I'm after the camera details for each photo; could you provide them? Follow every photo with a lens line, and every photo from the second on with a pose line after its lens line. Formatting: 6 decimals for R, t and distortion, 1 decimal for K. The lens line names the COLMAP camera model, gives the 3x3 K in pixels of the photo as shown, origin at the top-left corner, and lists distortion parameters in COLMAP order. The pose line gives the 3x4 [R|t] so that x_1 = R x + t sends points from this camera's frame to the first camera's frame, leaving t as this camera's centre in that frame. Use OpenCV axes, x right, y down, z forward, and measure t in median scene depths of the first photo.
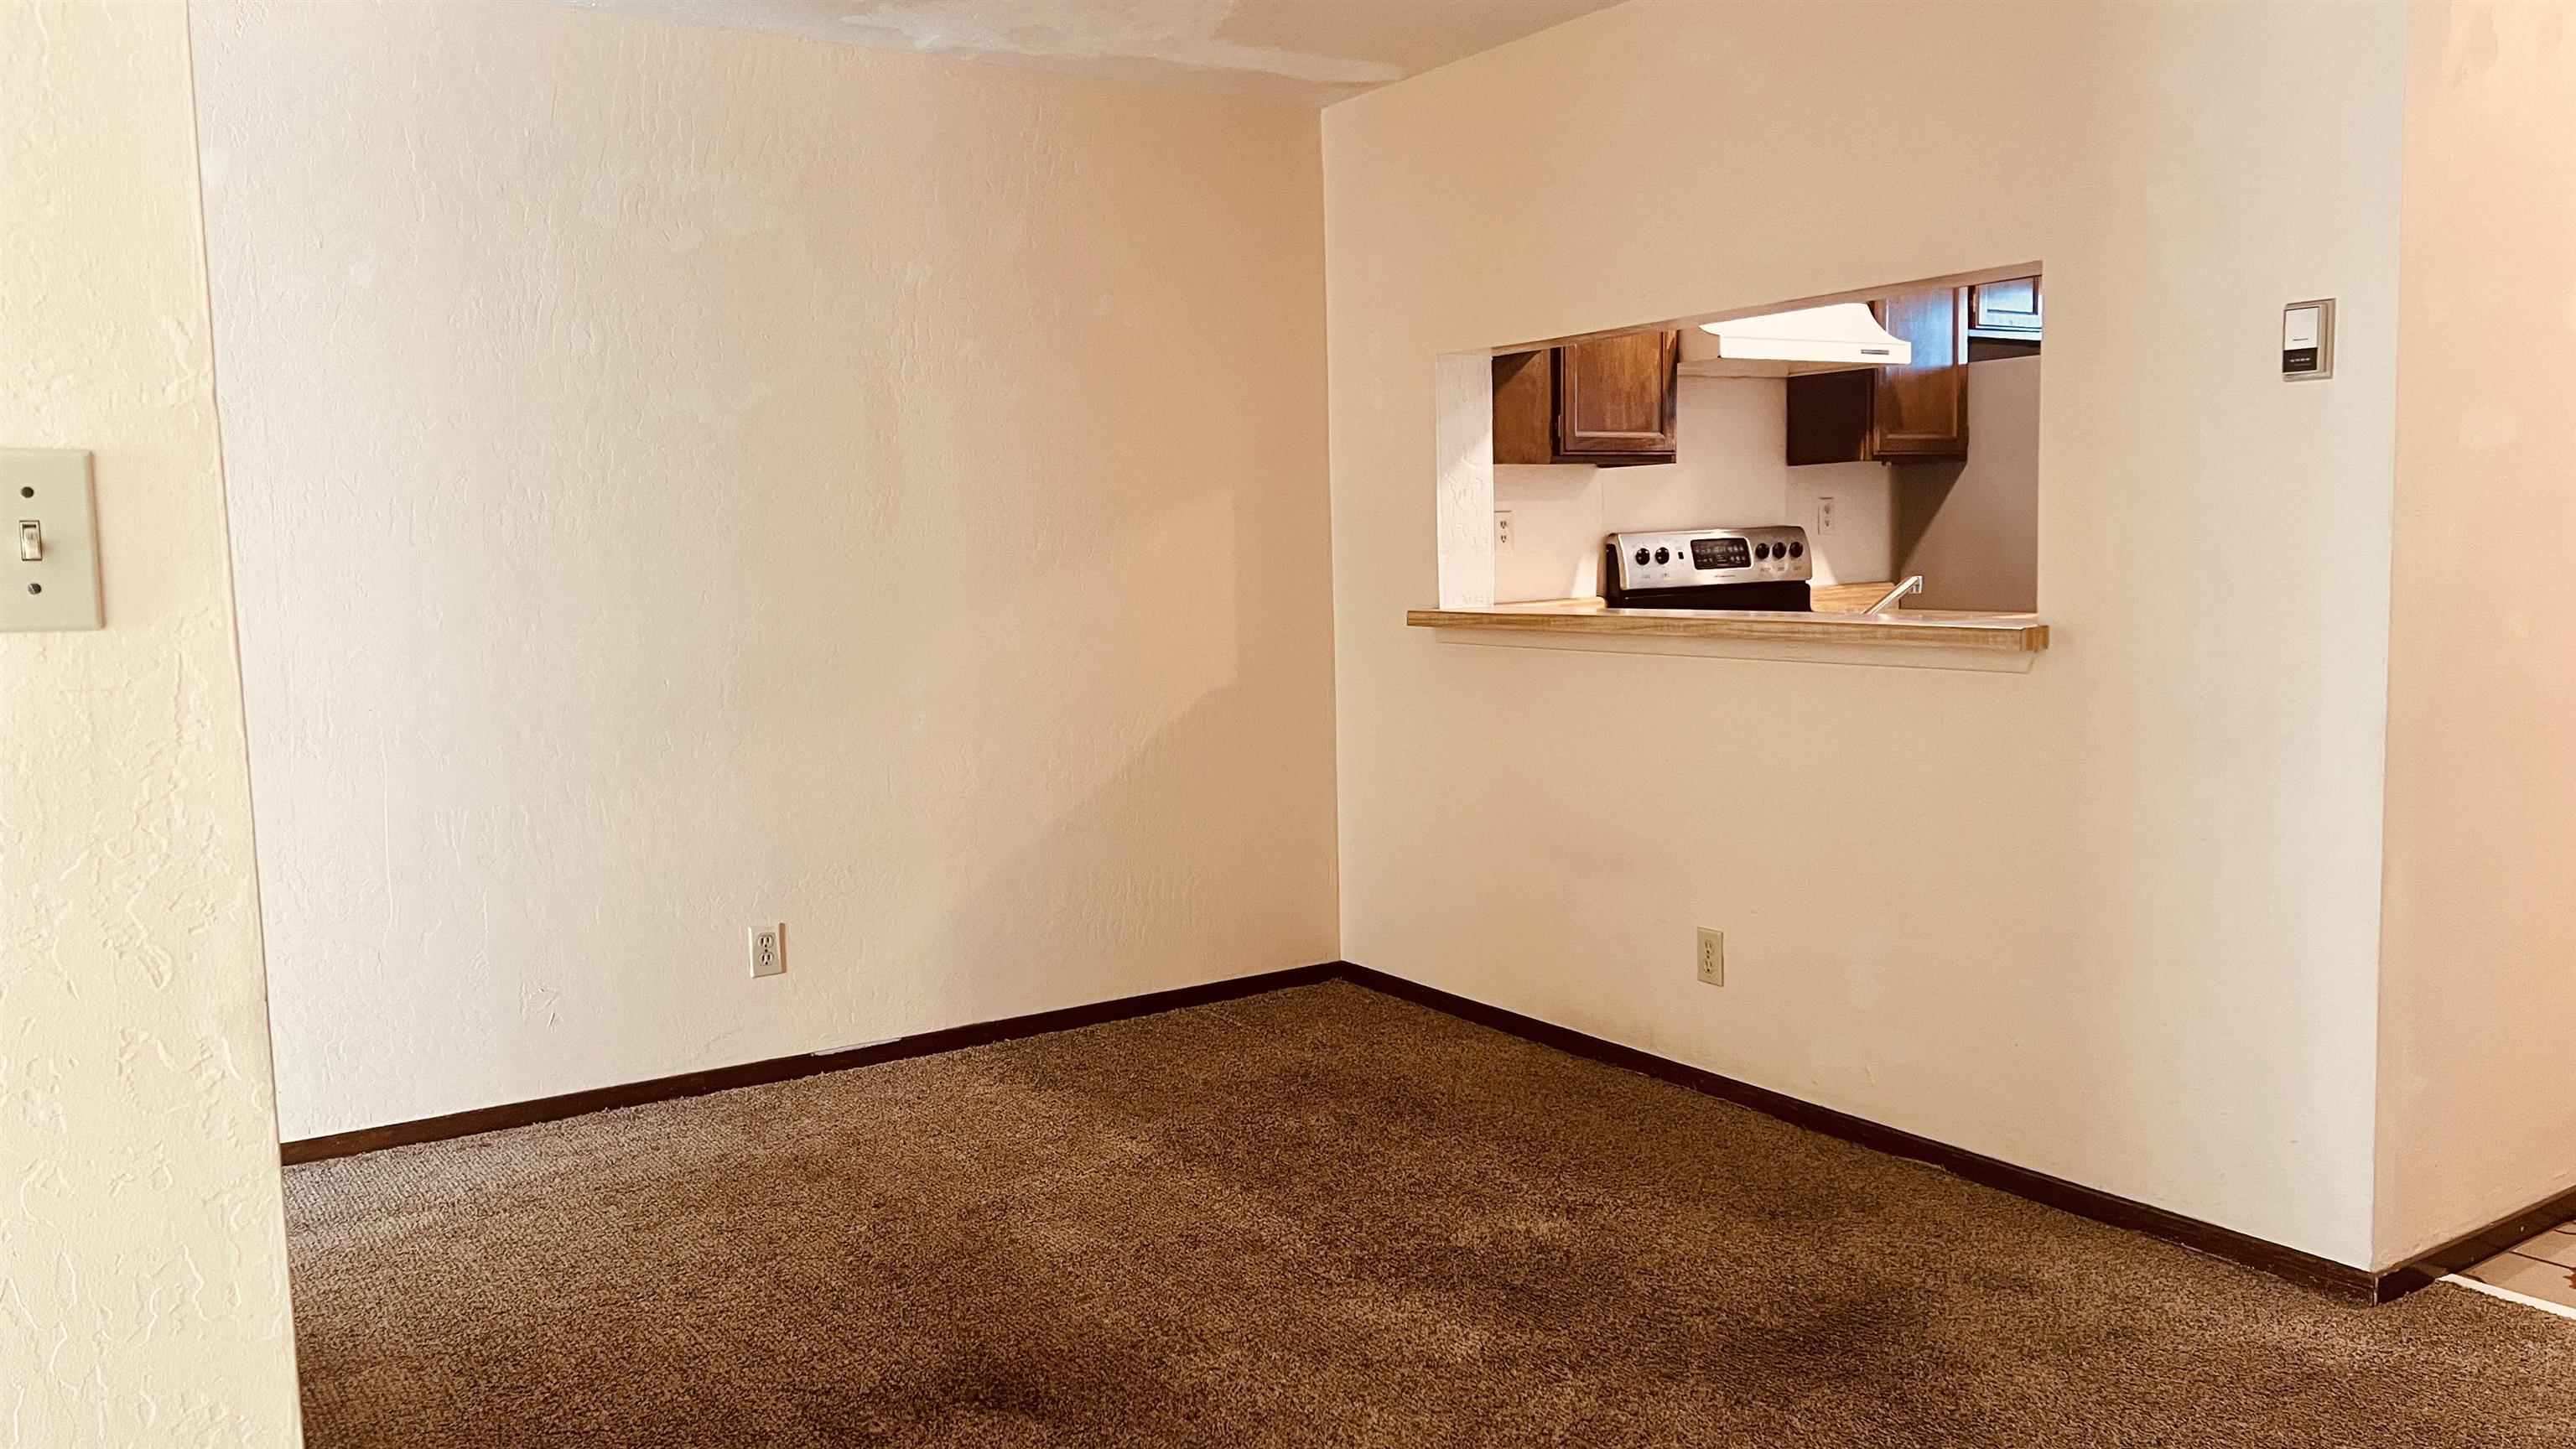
lens RADIAL K [[1952.9, 0, 1291.2], [0, 1952.9, 726.6], [0, 0, 1]] dist [-0.000724, 0.000528]
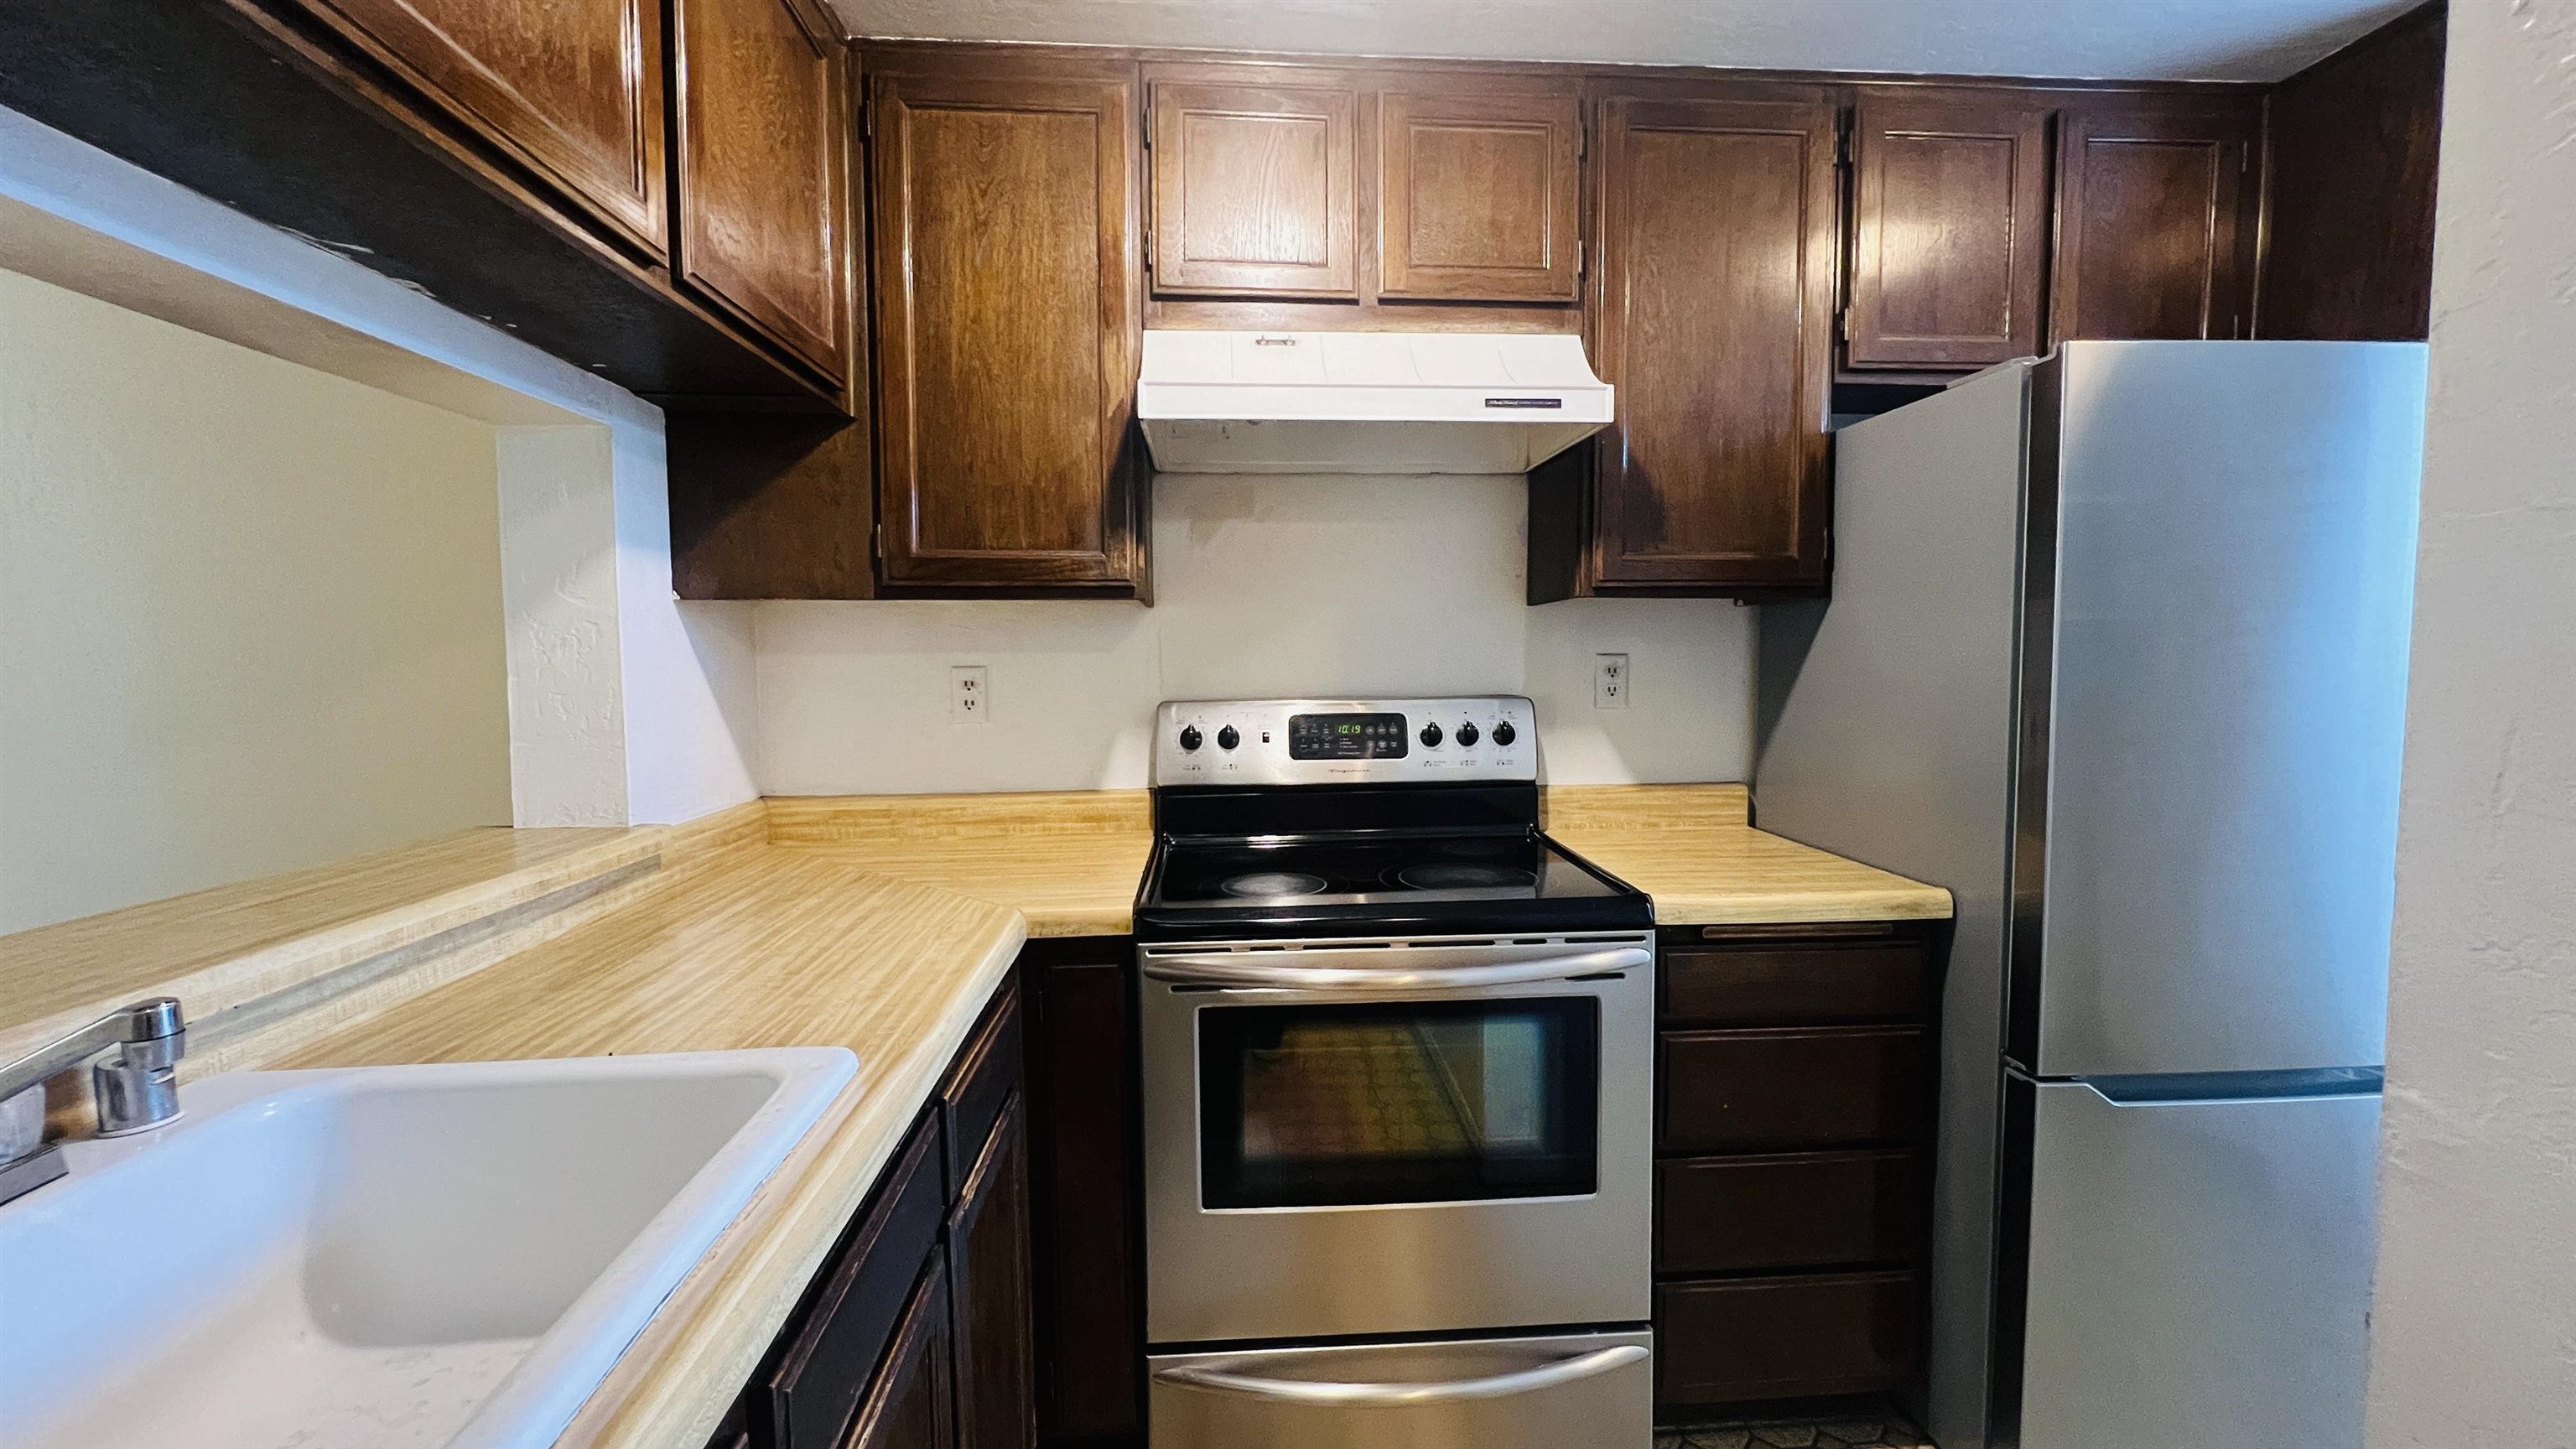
lens RADIAL K [[1032.4, 0, 1281.4], [0, 1032.4, 718.5], [0, 0, 1]] dist [-0.001706, -0.000445]
pose [[0.871860, 0.054295, -0.486736, 0.376064], [-0.068087, 0.997622, -0.010677, -0.090752], [0.484999, 0.042449, 0.873484, 0.691720]]
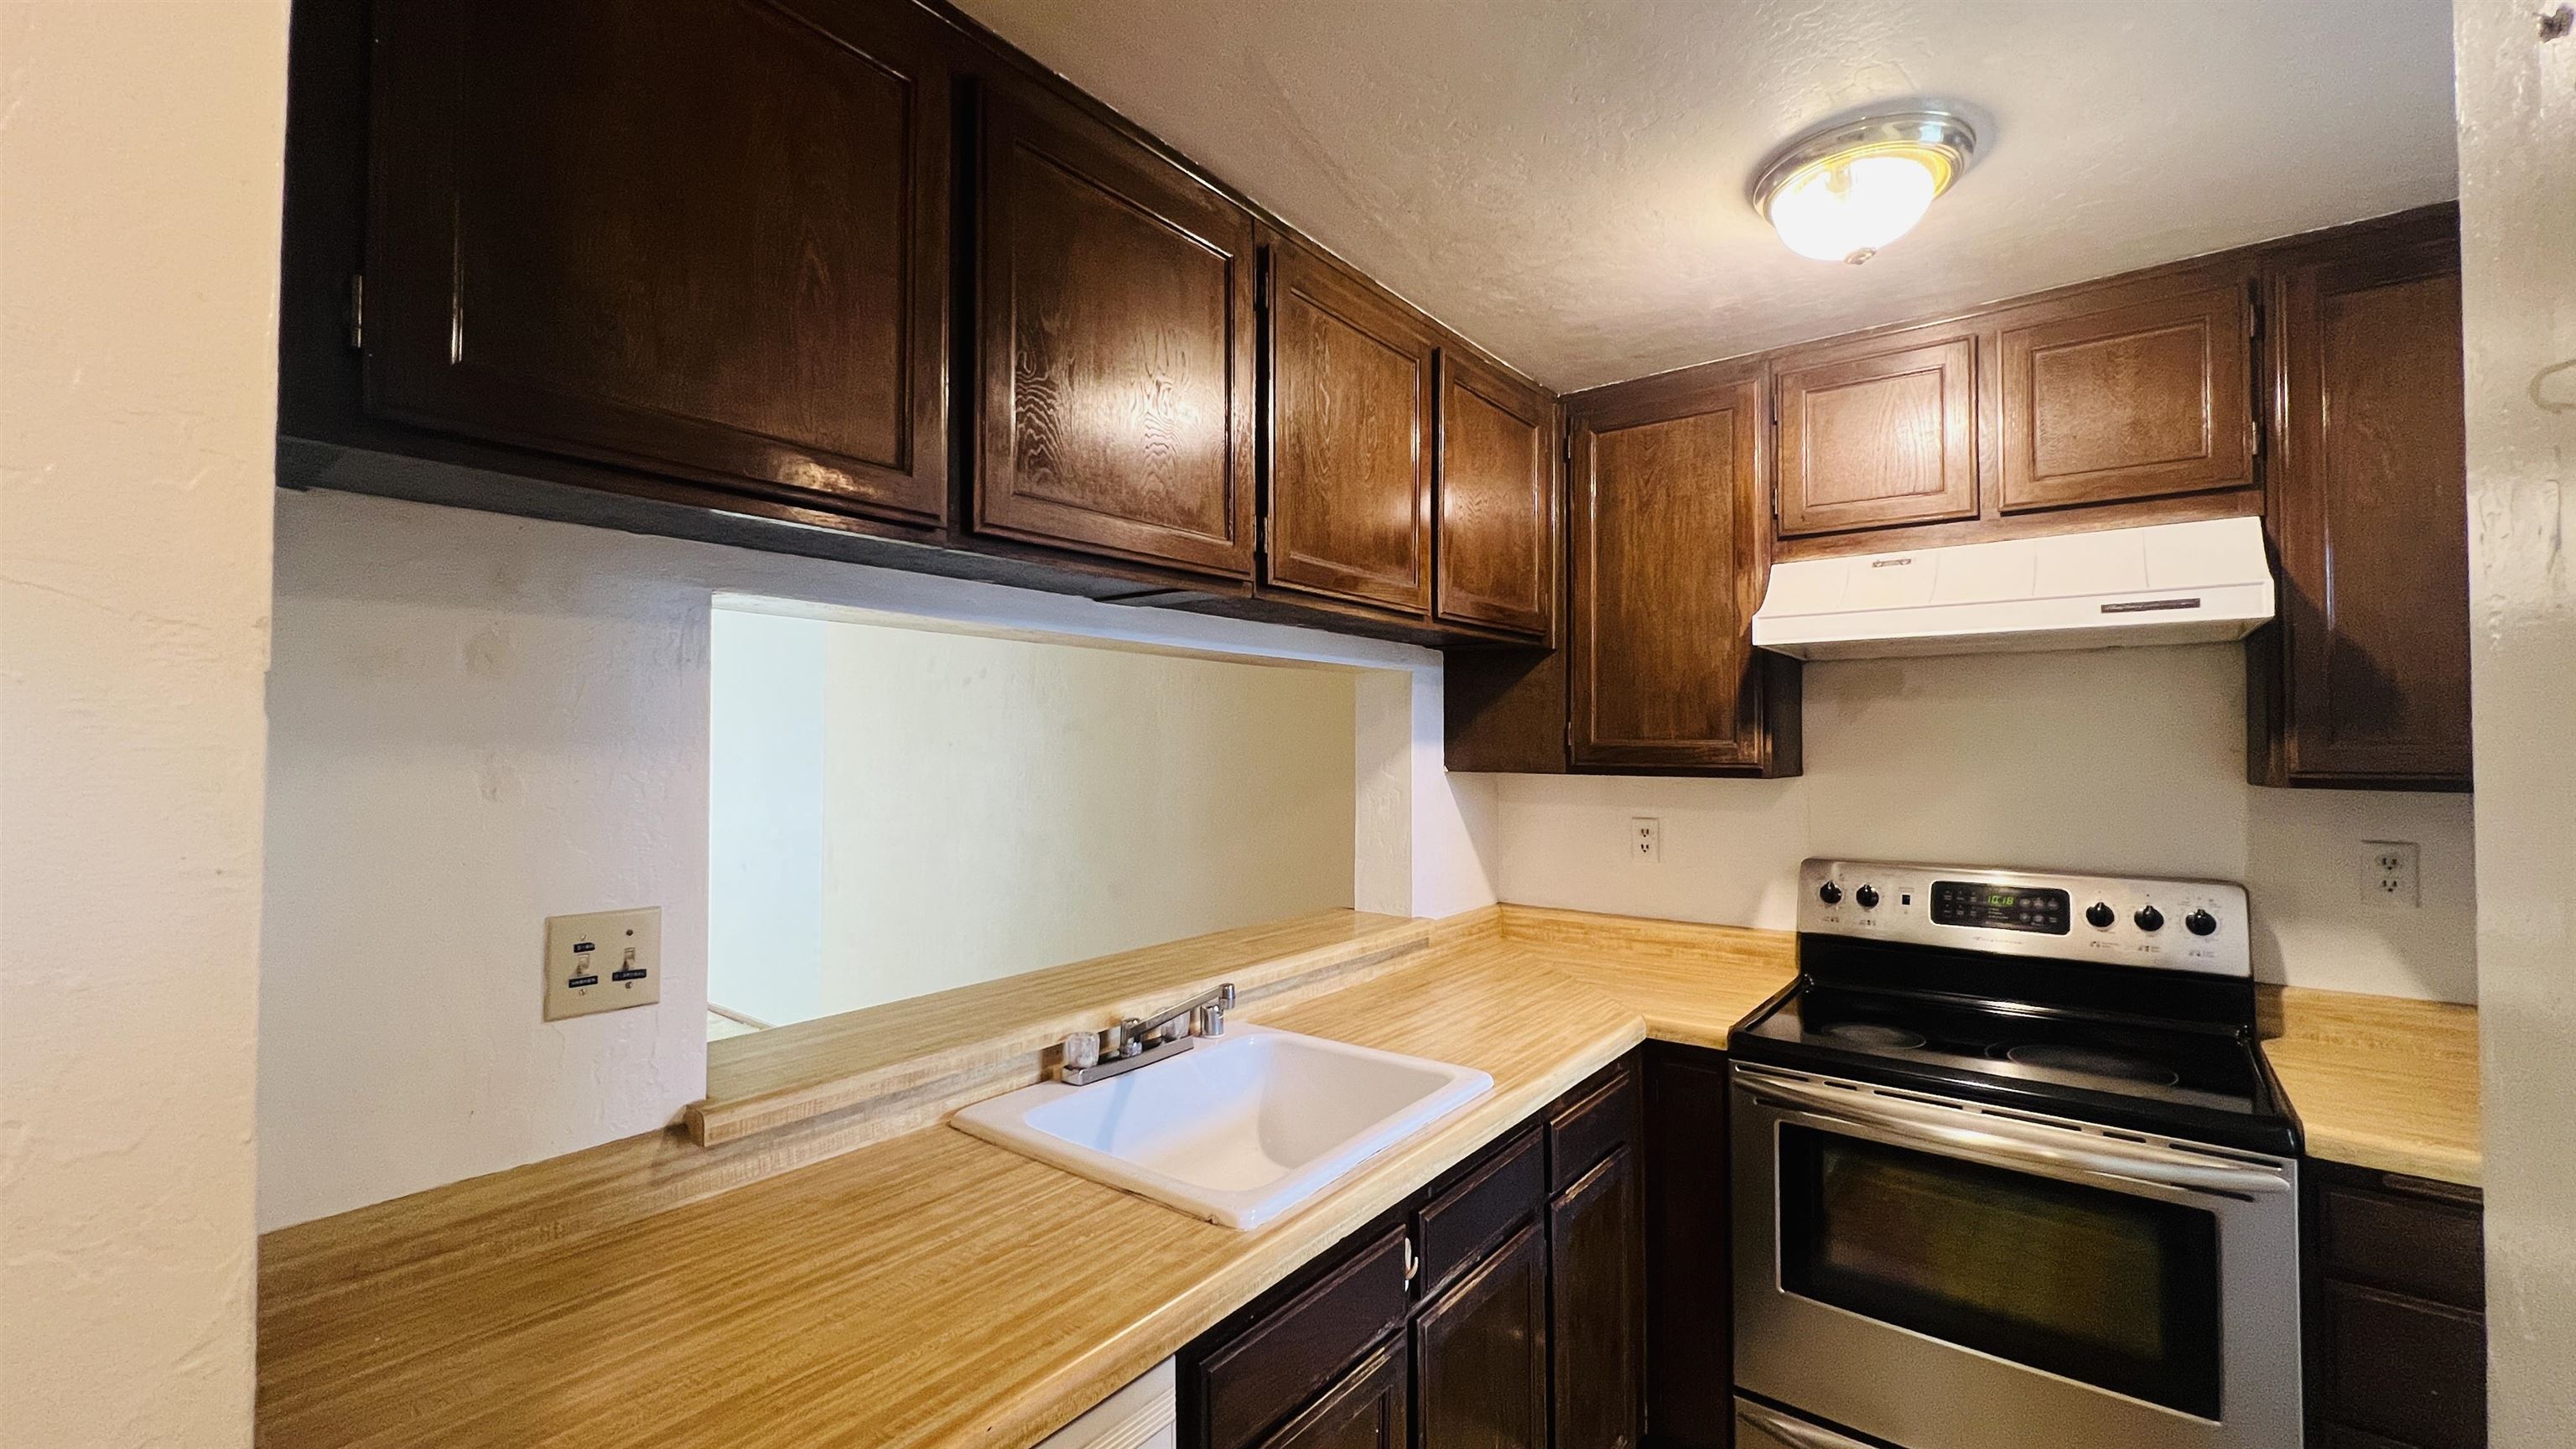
lens RADIAL K [[1032.4, 0, 1282.7], [0, 1032.4, 720.1], [0, 0, 1]] dist [-0.001706, -0.000445]
pose [[0.318393, 0.008307, -0.947922, 0.491412], [-0.106073, 0.993994, -0.026917, -0.119412], [0.942006, 0.109119, 0.317362, 0.647864]]
